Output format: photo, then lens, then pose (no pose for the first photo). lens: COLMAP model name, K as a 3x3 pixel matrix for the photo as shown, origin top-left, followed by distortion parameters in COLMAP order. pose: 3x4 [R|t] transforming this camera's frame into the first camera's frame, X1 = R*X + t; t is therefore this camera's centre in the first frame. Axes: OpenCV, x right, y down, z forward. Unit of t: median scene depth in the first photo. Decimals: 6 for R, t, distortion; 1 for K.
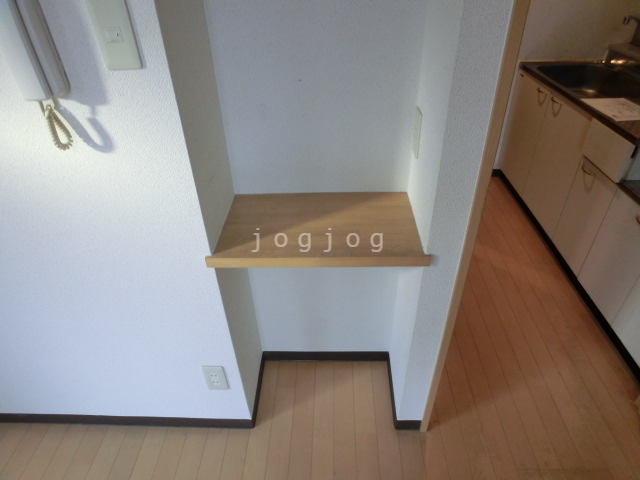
lens RADIAL K [[405.5, 0, 320.0], [0, 405.5, 240.0], [0, 0, 1]] dist [-0.069268, 0.032514]
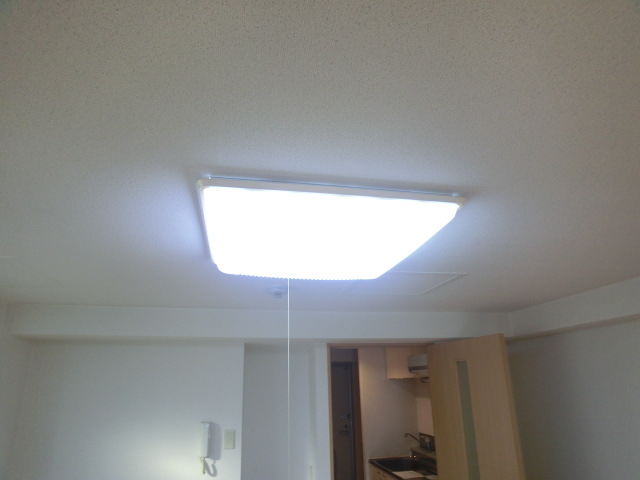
lens RADIAL K [[405.5, 0, 320.0], [0, 405.5, 240.0], [0, 0, 1]] dist [-0.069268, 0.032514]
pose [[0.977943, 0.077520, 0.193955, -0.473993], [0.119022, 0.556252, -0.822446, 1.424574], [-0.171644, 0.827390, 0.534756, -2.386099]]
